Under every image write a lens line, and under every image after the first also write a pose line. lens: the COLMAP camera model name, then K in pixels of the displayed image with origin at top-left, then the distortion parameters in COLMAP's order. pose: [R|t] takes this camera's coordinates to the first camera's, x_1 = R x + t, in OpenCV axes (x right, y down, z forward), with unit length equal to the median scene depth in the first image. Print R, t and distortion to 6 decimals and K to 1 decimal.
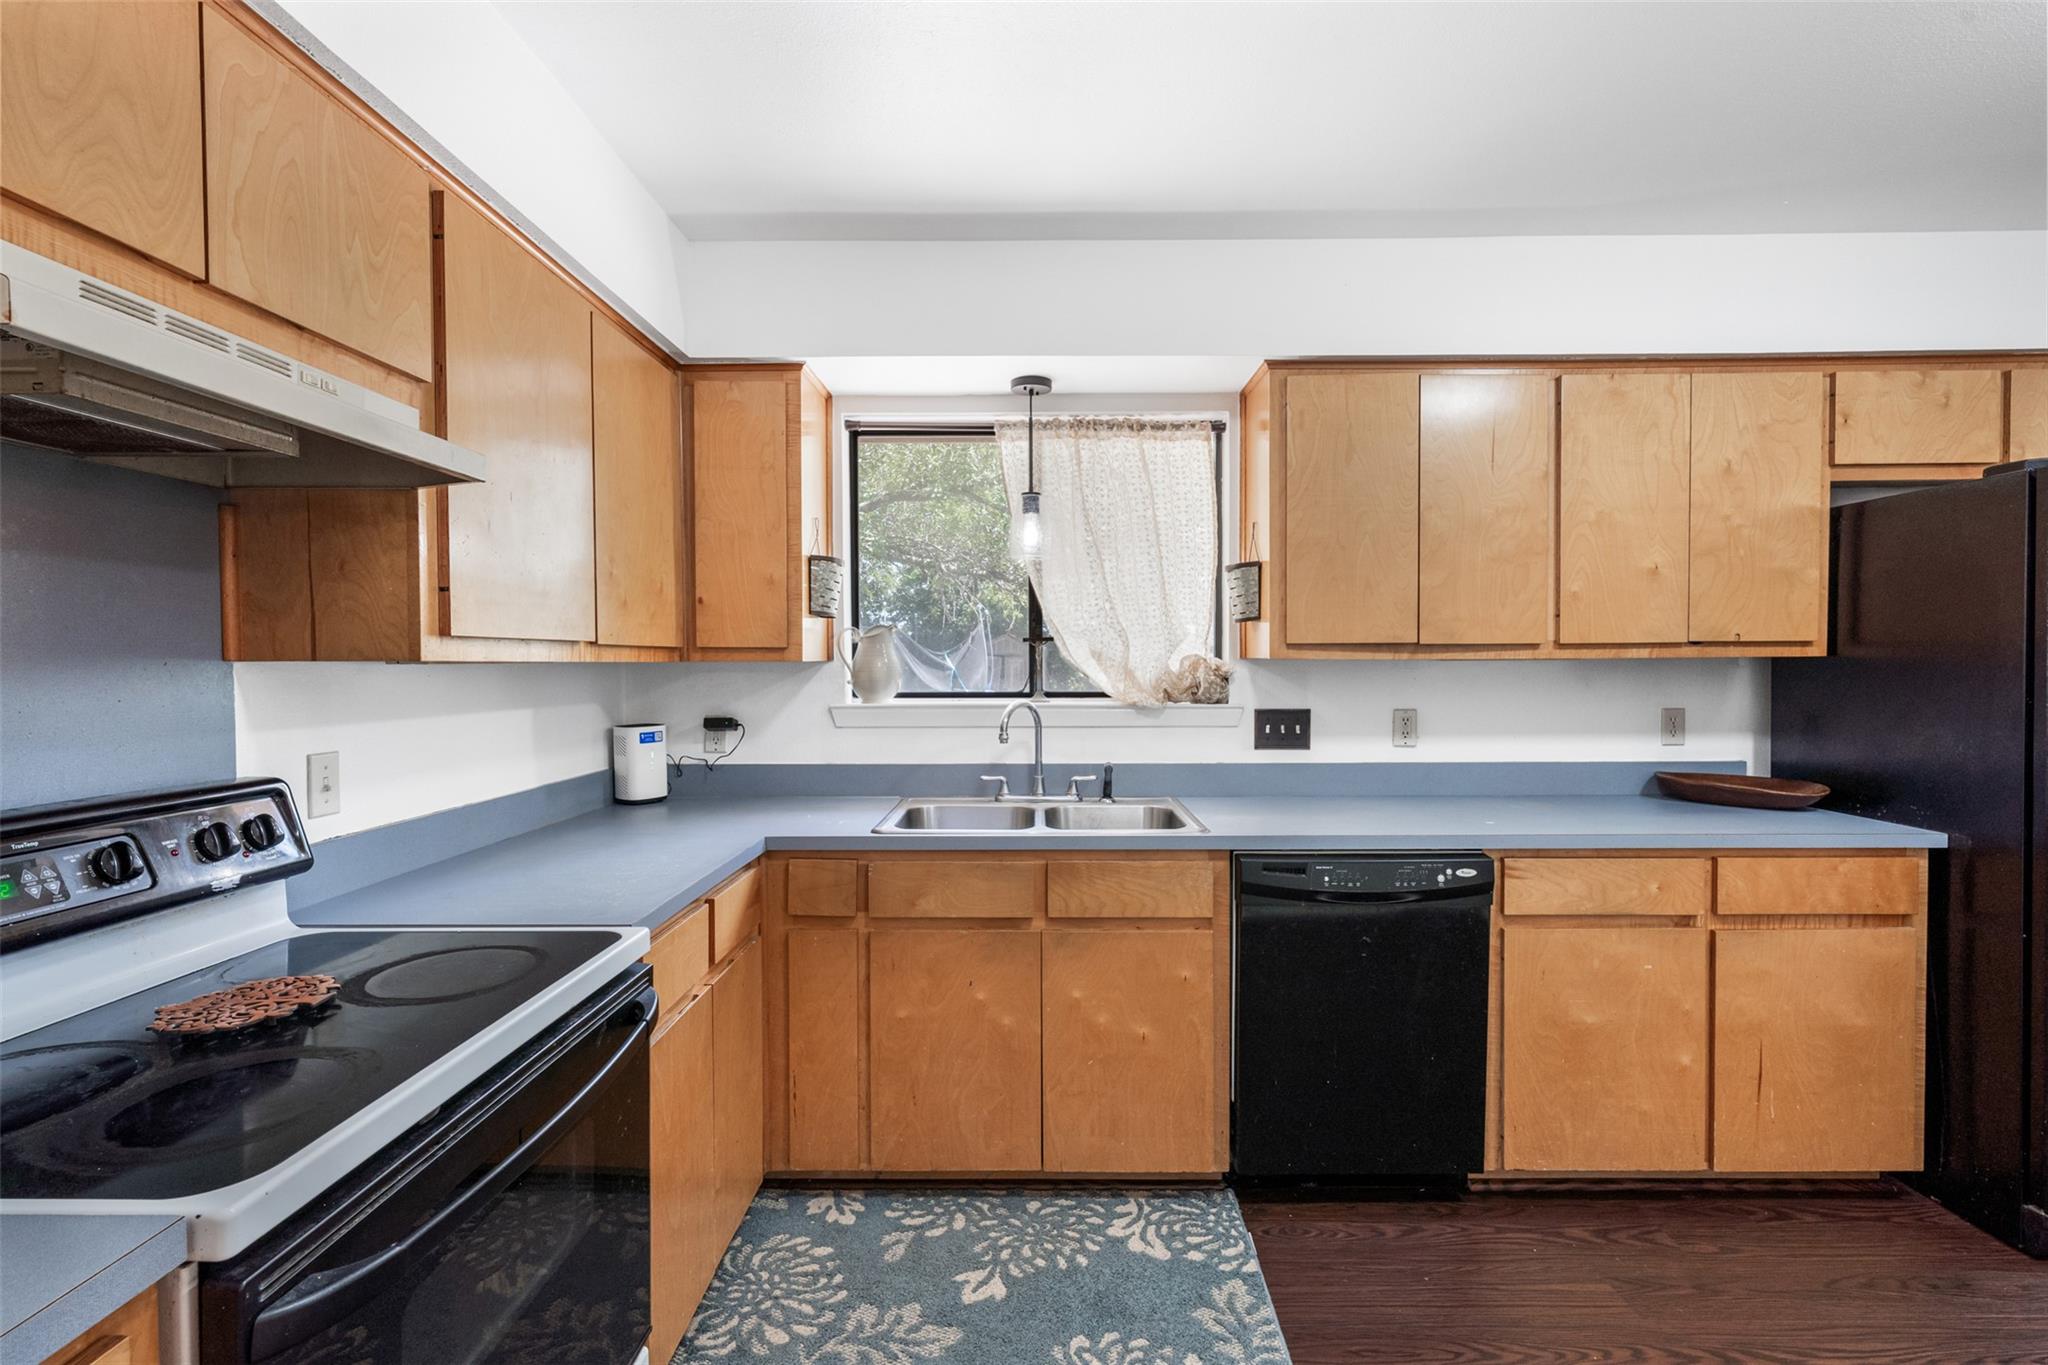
lens RADIAL K [[939.5, 0, 1024.0], [0, 939.5, 682.5], [0, 0, 1]] dist [-0.000045, 0.000099]
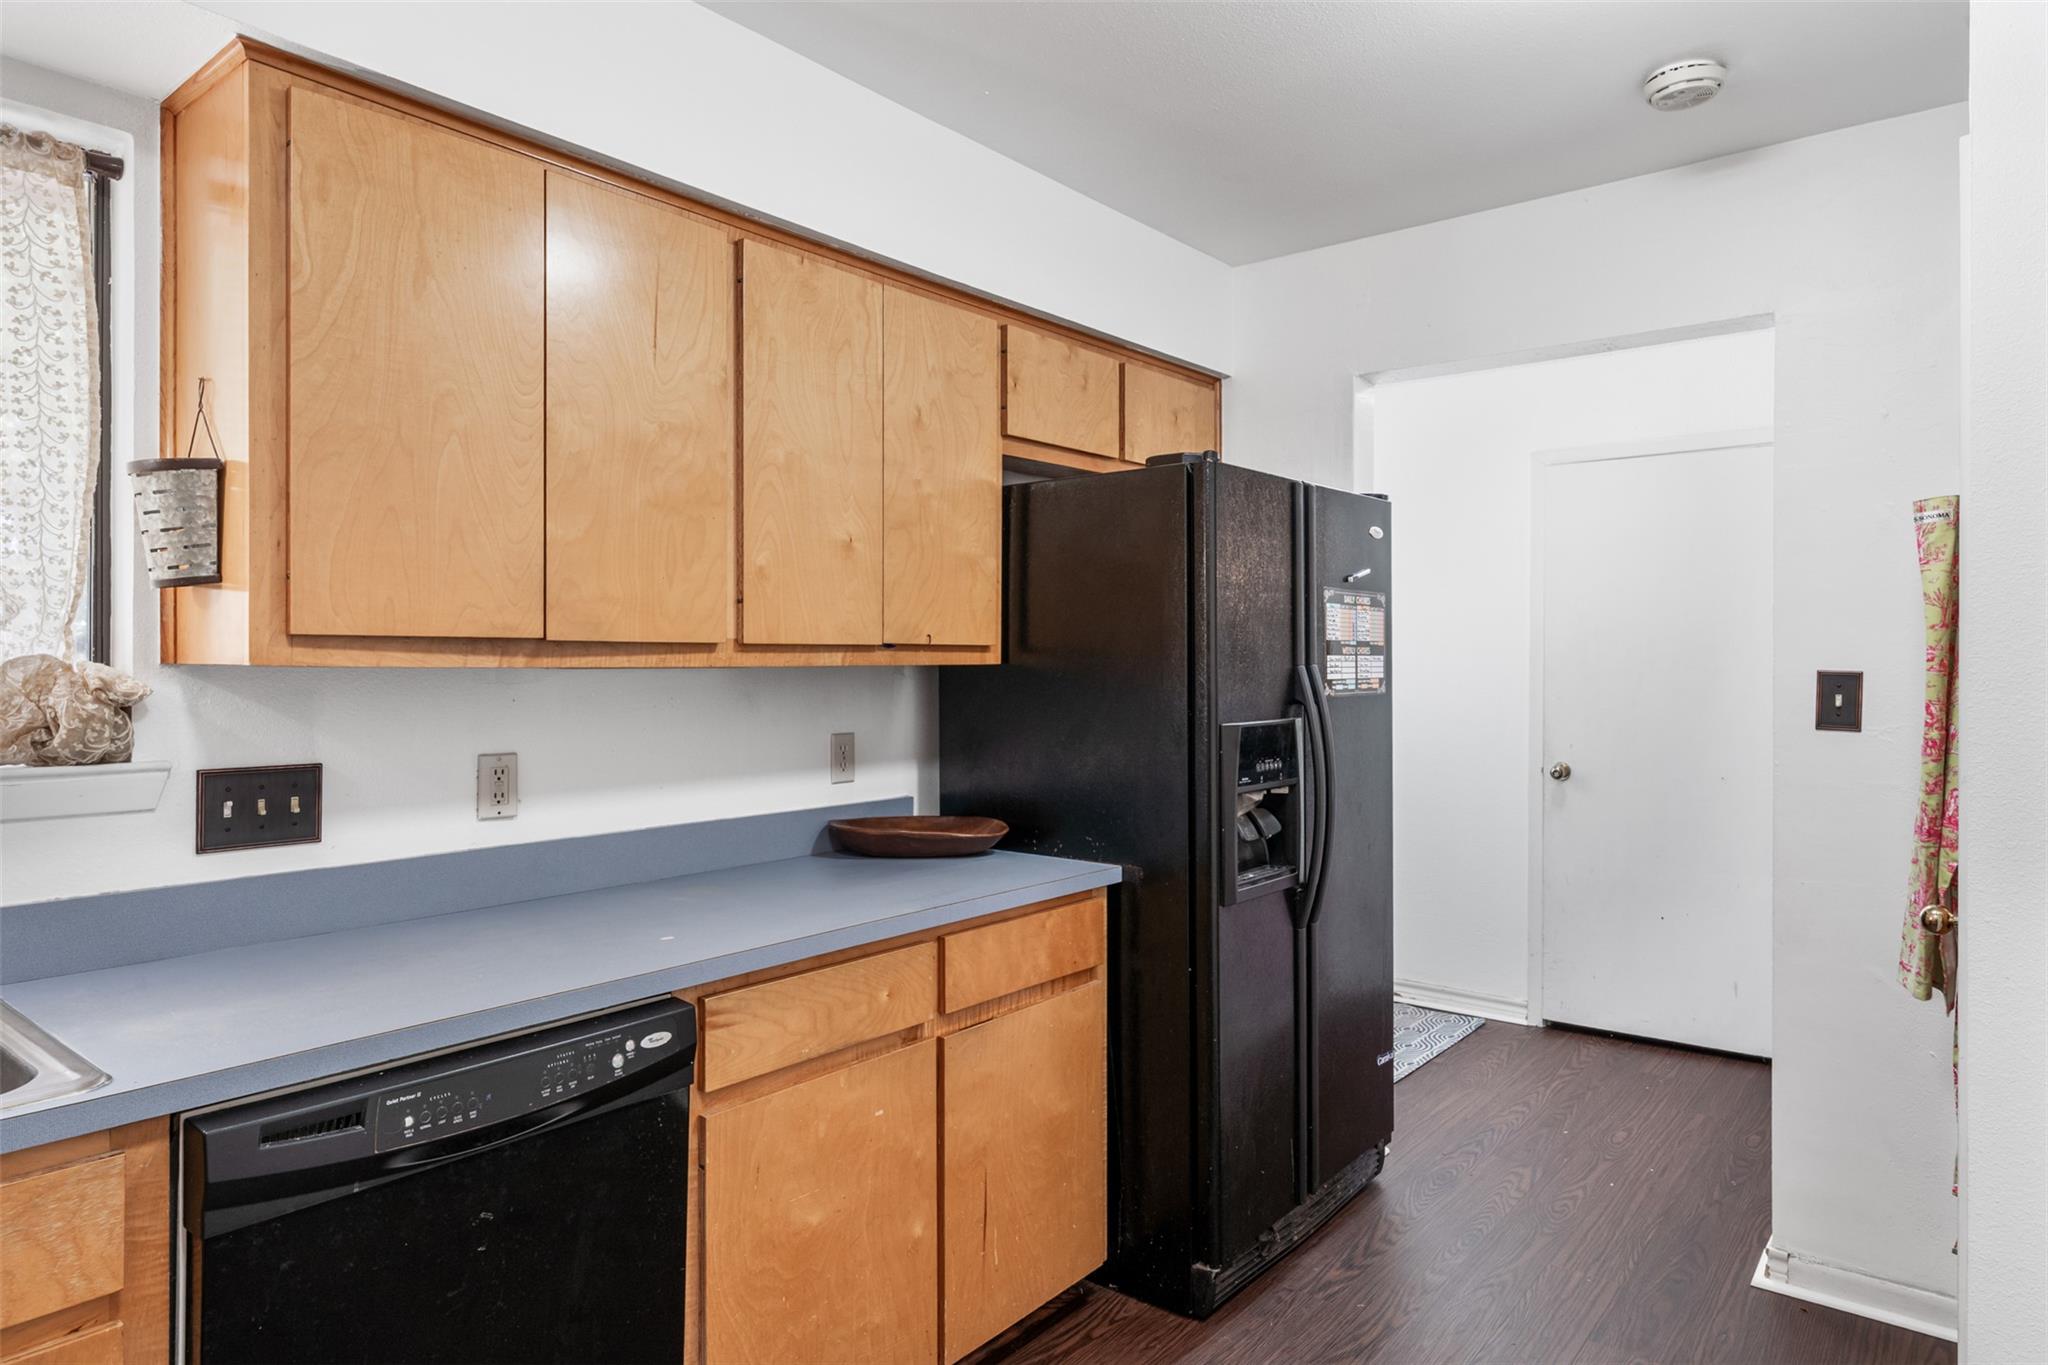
lens RADIAL K [[1229.1, 0, 1027.5], [0, 1229.1, 660.6], [0, 0, 1]] dist [0.000791, -0.000624]
pose [[0.624280, 0.005941, 0.781178, 0.022311], [0.016963, 0.999632, -0.021159, -0.008081], [-0.781017, 0.026460, 0.623950, 0.309663]]
